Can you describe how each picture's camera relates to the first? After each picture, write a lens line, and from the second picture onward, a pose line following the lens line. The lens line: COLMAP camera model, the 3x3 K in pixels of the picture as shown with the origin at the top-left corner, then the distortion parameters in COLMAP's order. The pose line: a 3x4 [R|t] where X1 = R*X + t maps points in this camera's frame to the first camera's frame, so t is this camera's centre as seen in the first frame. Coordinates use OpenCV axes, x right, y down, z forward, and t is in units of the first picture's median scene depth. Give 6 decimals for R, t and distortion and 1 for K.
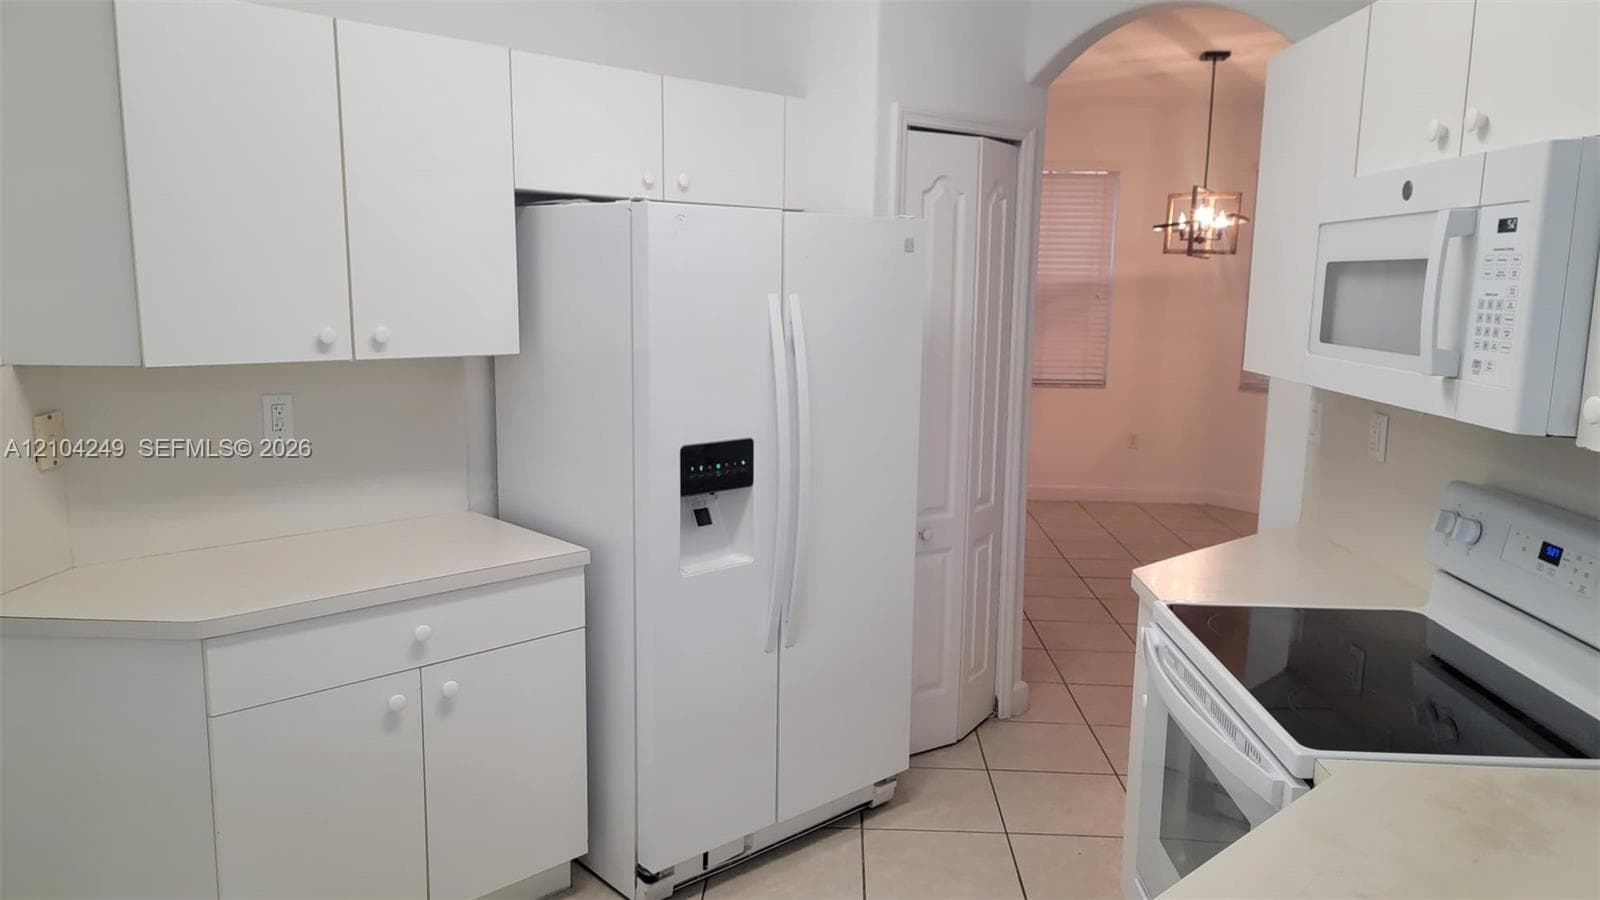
lens RADIAL K [[1122.1, 0, 836.1], [0, 1122.1, 455.4], [0, 0, 1]] dist [0.044942, -0.057663]
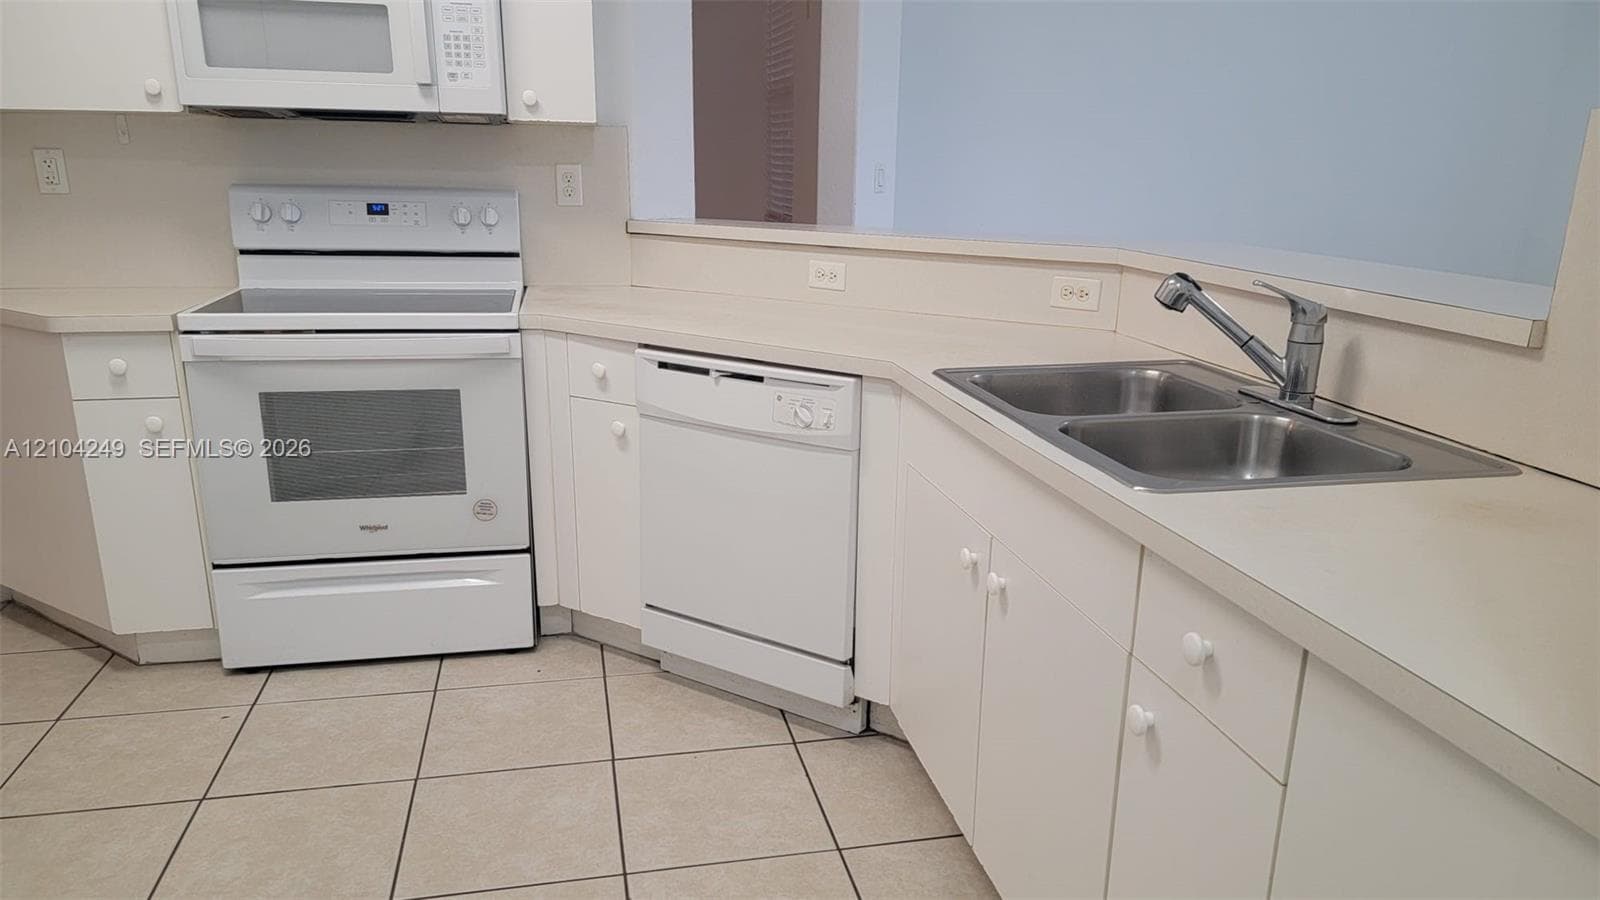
lens RADIAL K [[1104.7, 0, 801.1], [0, 1104.7, 483.3], [0, 0, 1]] dist [0.027414, -0.004886]
pose [[-0.215129, -0.303965, 0.928076, -0.768672], [0.130102, 0.932936, 0.335715, -0.000985], [-0.967881, 0.192966, -0.161155, 0.530899]]
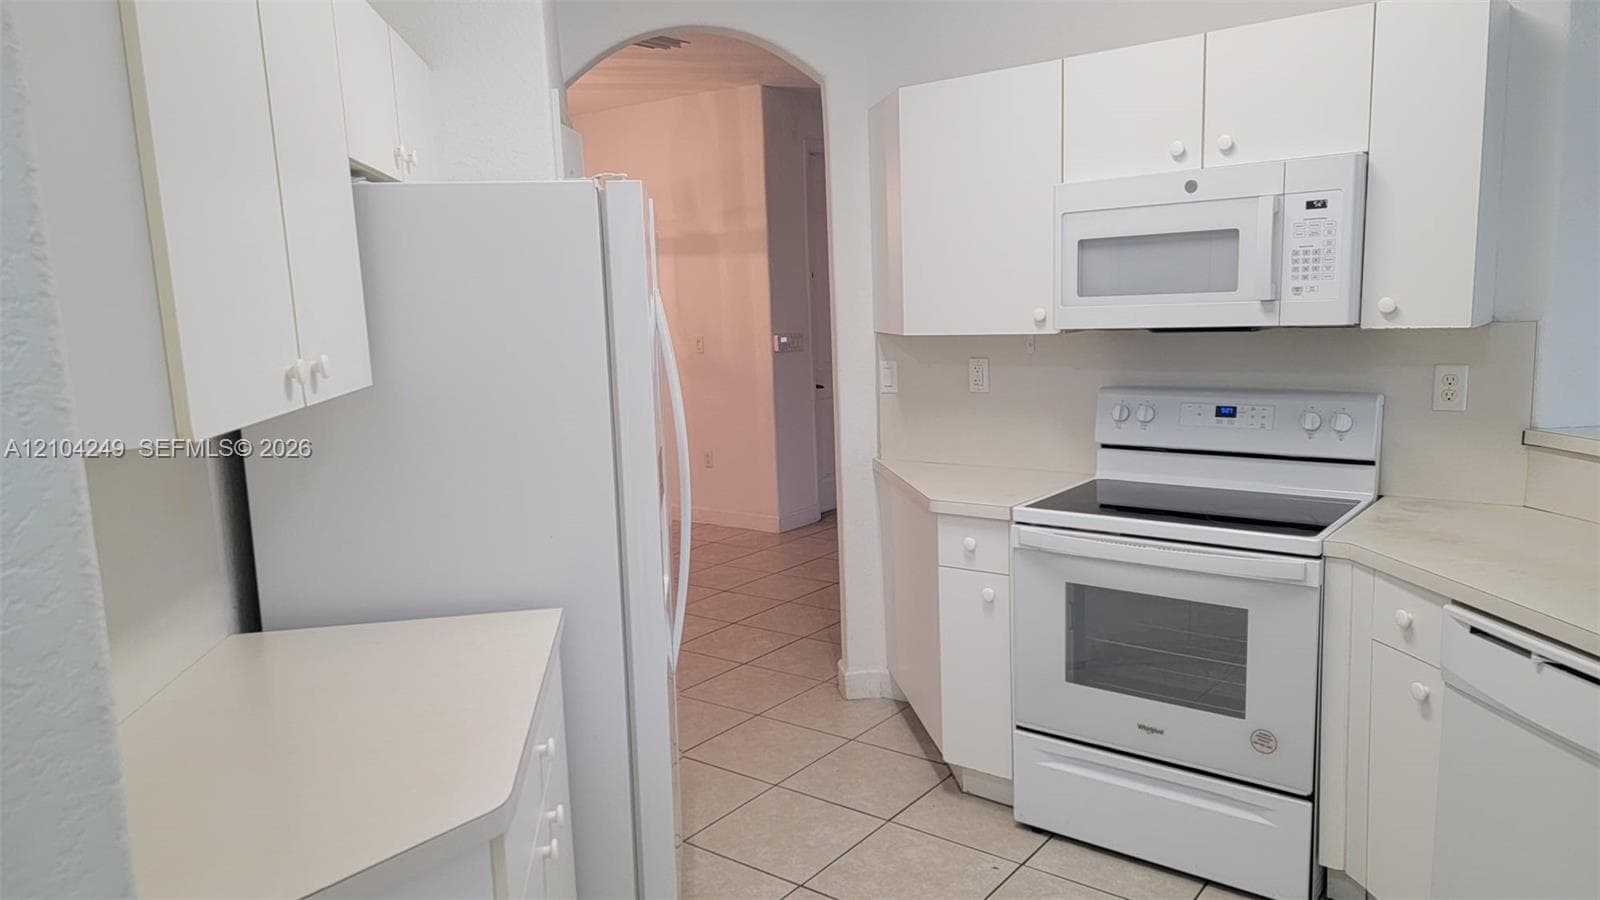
lens RADIAL K [[1098.9, 0, 776.5], [0, 1098.9, 452.2], [0, 0, 1]] dist [0.024164, 0.000007]
pose [[0.614510, -0.154593, 0.773614, -0.718185], [0.172349, 0.983233, 0.059578, -0.044566], [-0.769853, 0.096721, 0.630850, 0.355054]]
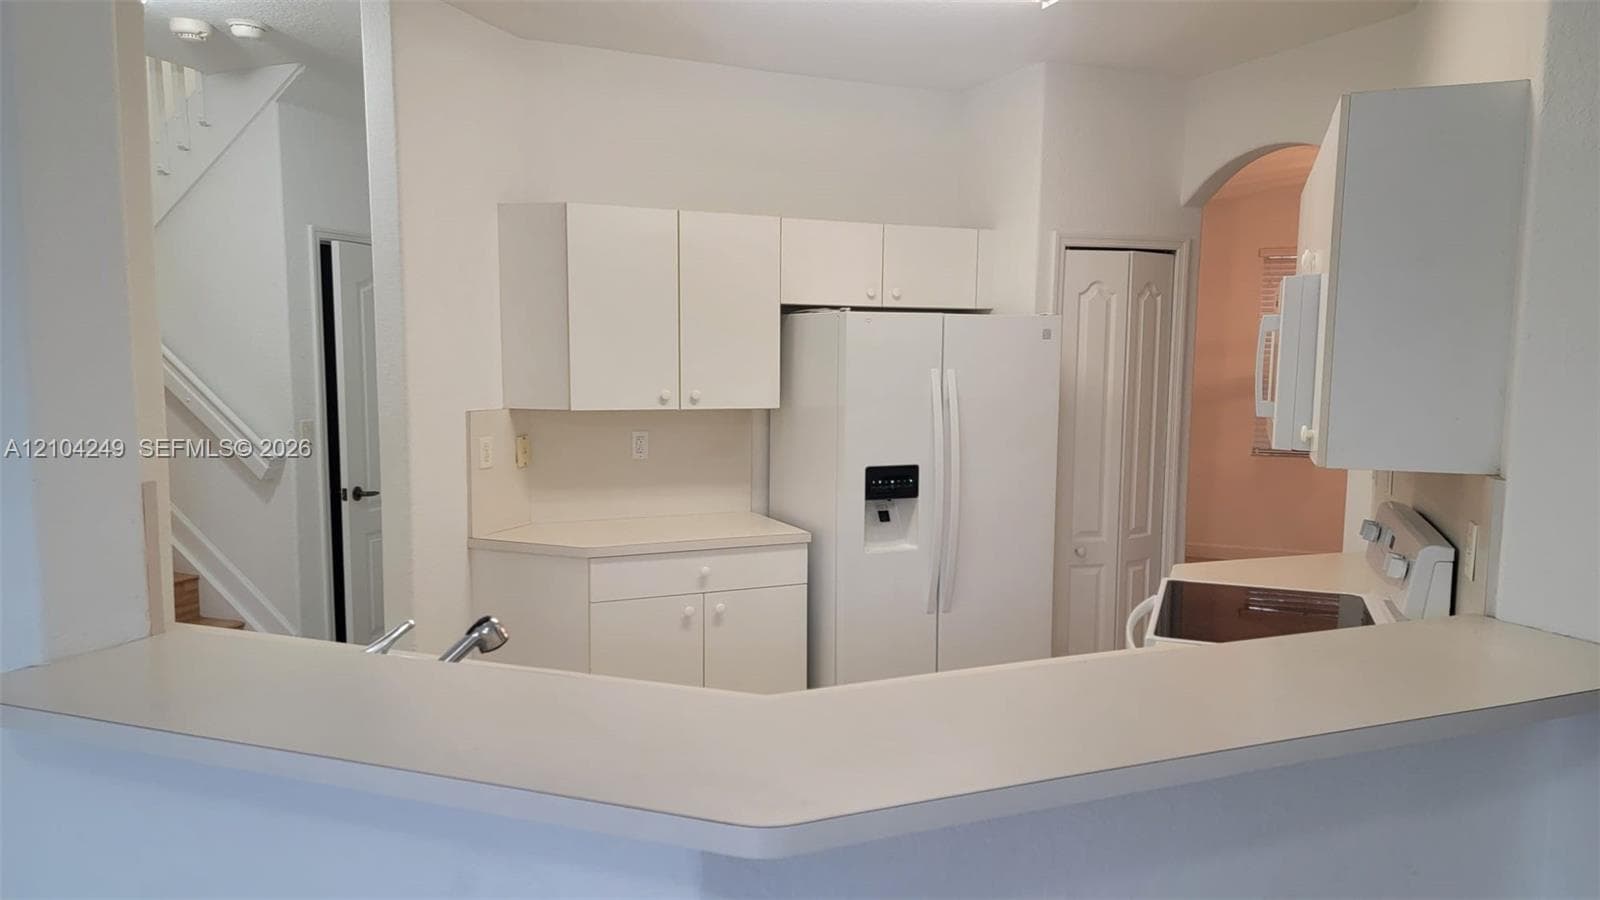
lens RADIAL K [[1104.7, 0, 801.1], [0, 1104.7, 483.3], [0, 0, 1]] dist [0.027414, -0.004886]
pose [[0.935508, 0.031644, -0.351884, 0.299546], [-0.047577, 0.998192, -0.036721, 0.071048], [0.350086, 0.051094, 0.935323, -0.432600]]
